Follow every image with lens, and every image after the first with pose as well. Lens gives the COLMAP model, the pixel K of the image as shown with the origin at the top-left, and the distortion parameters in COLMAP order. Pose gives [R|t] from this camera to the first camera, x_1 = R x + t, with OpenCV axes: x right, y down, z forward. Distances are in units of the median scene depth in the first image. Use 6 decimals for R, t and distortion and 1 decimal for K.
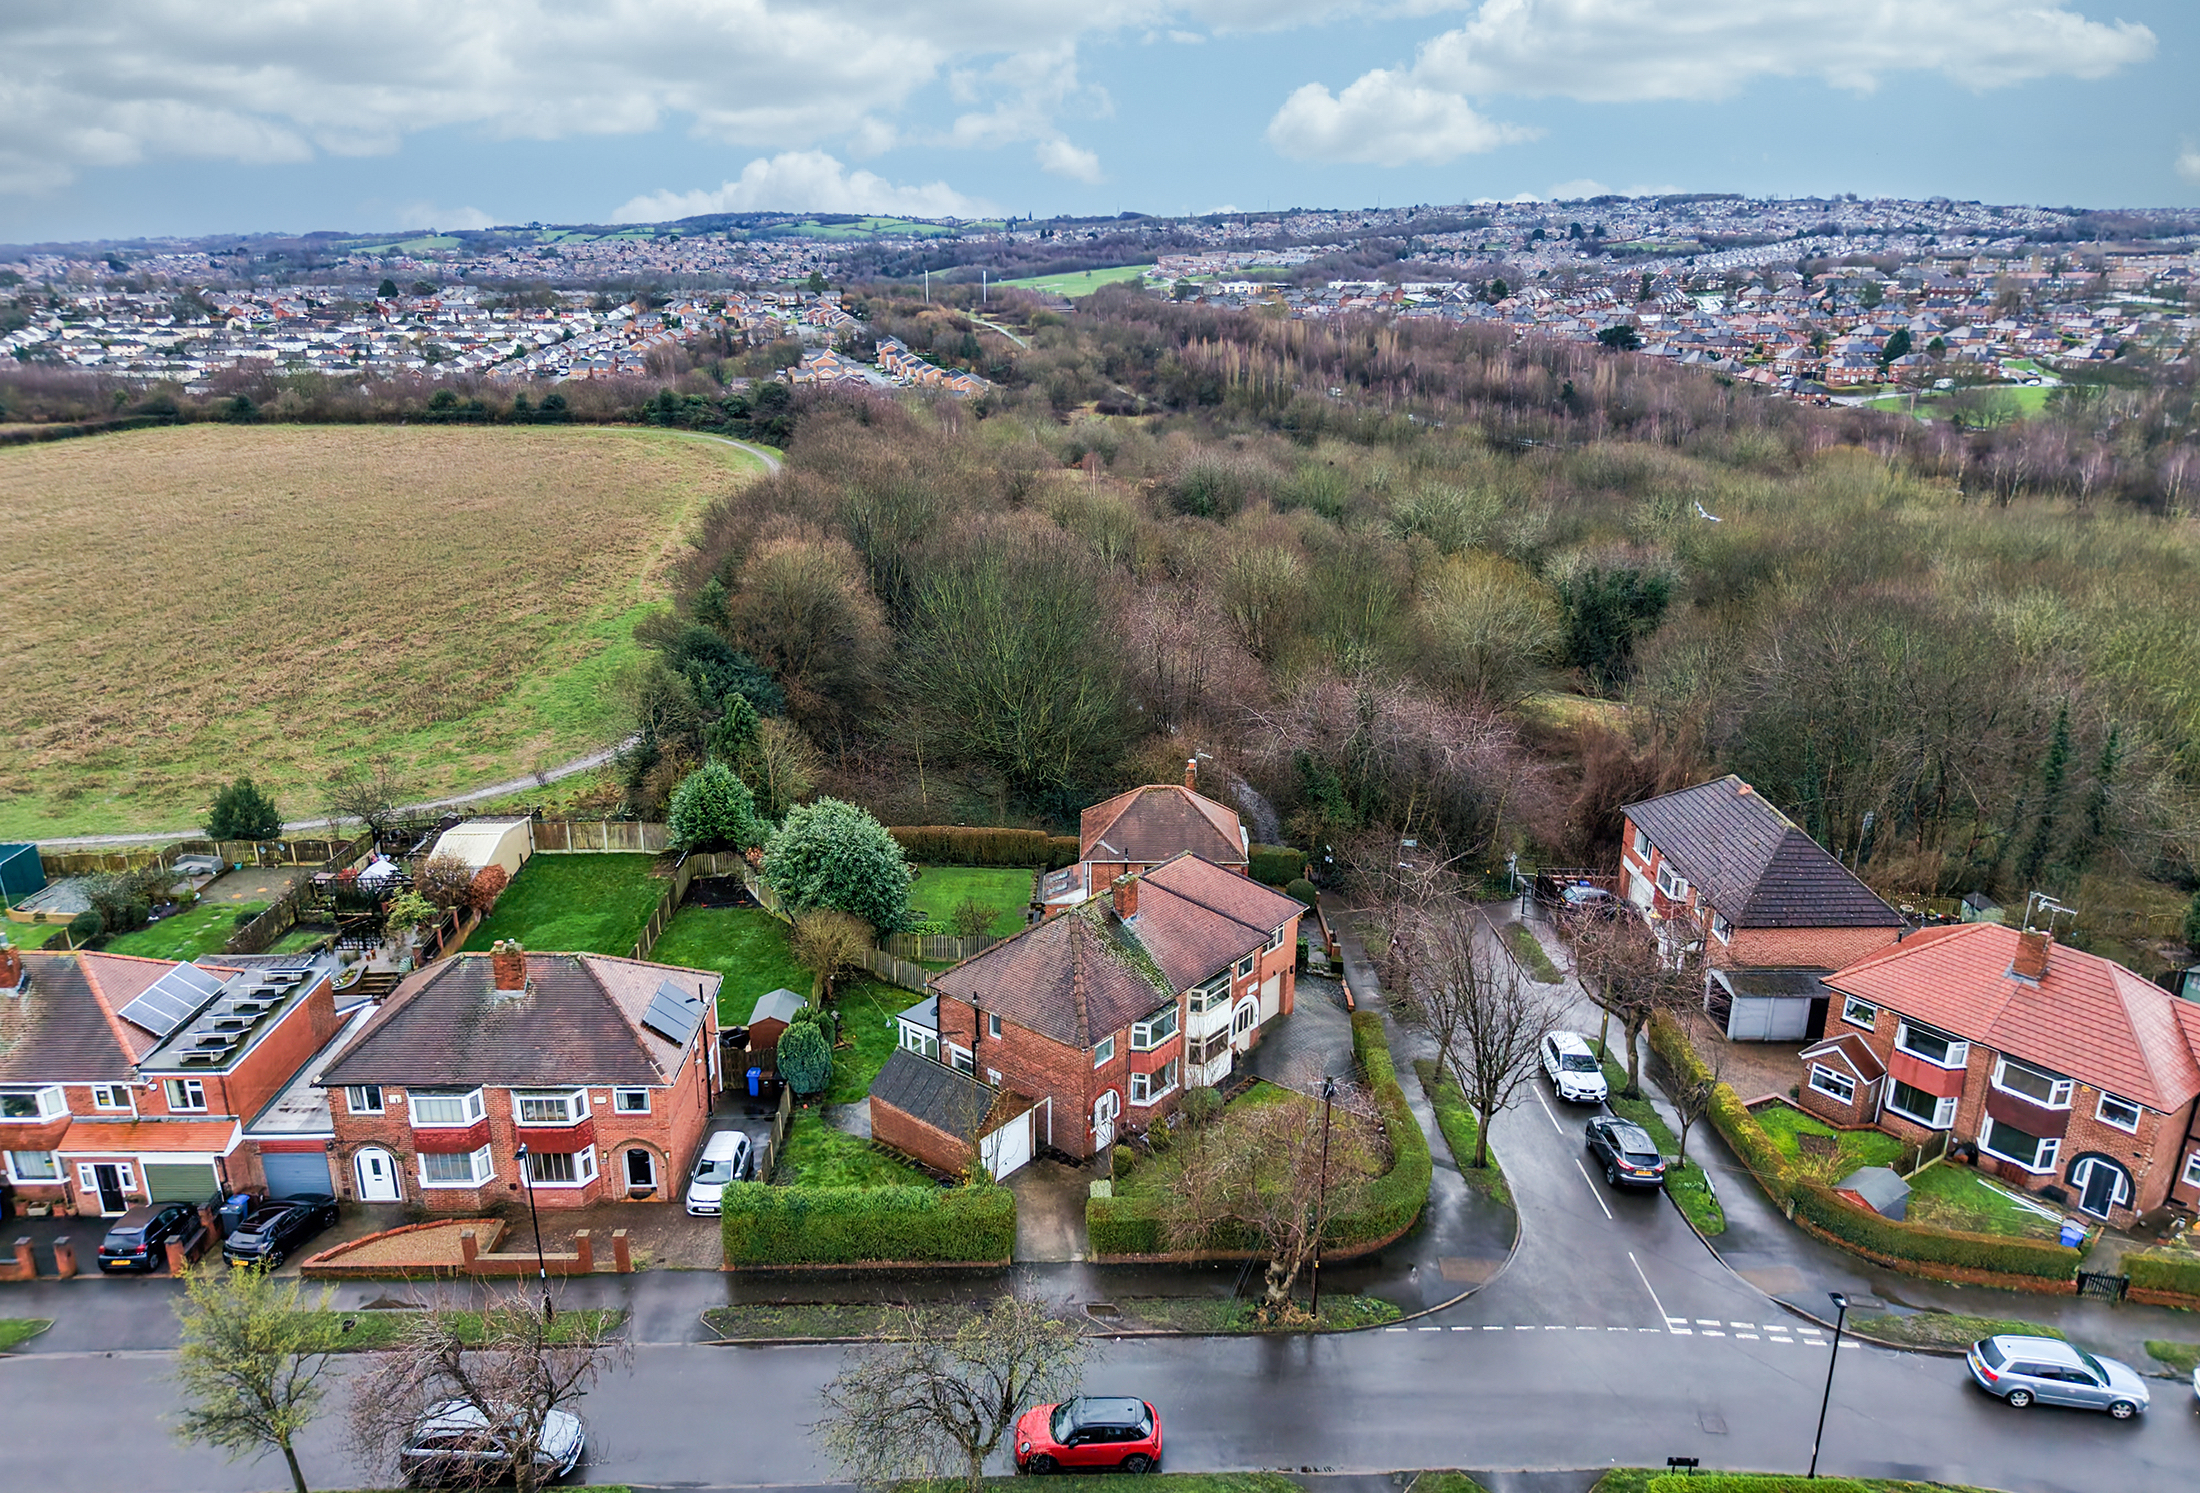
lens RADIAL K [[1552.4, 0, 1100.0], [0, 1552.4, 746.5], [0, 0, 1]] dist [0.023707, -0.030823]
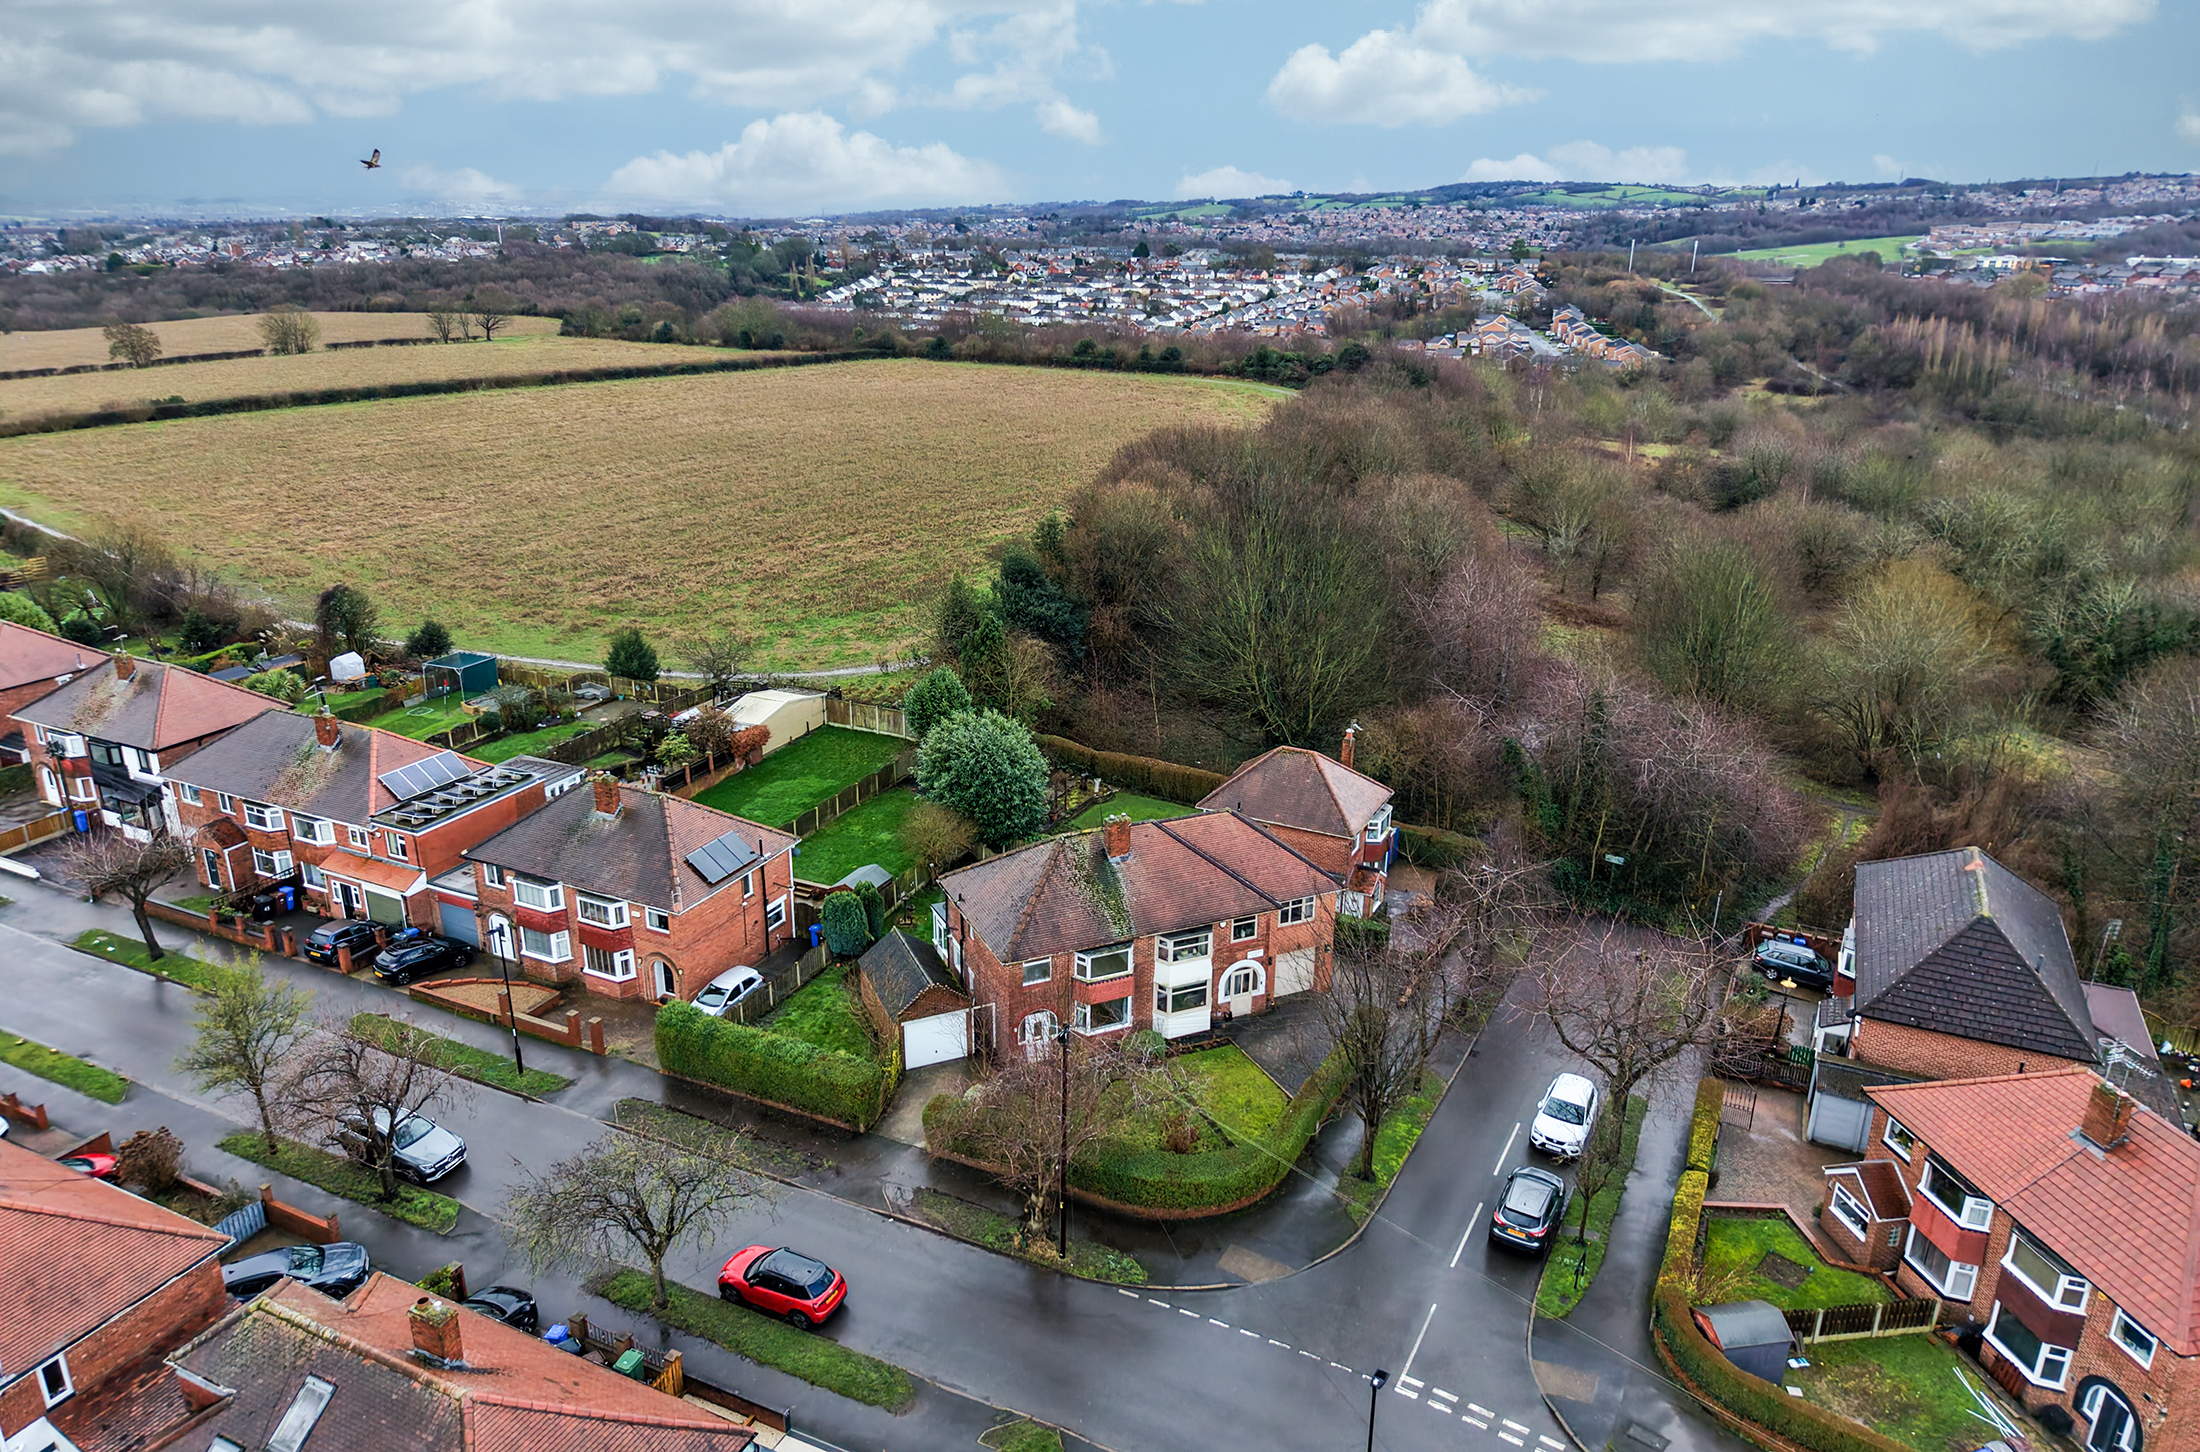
lens RADIAL K [[1494.6, 0, 1100.3], [0, 1494.6, 688.5], [0, 0, 1]] dist [0.013897, -0.009891]
pose [[0.891859, 0.141858, -0.429493, 0.100134], [-0.143652, 0.989220, 0.028433, -0.006723], [0.428896, 0.036340, 0.902622, 0.020055]]
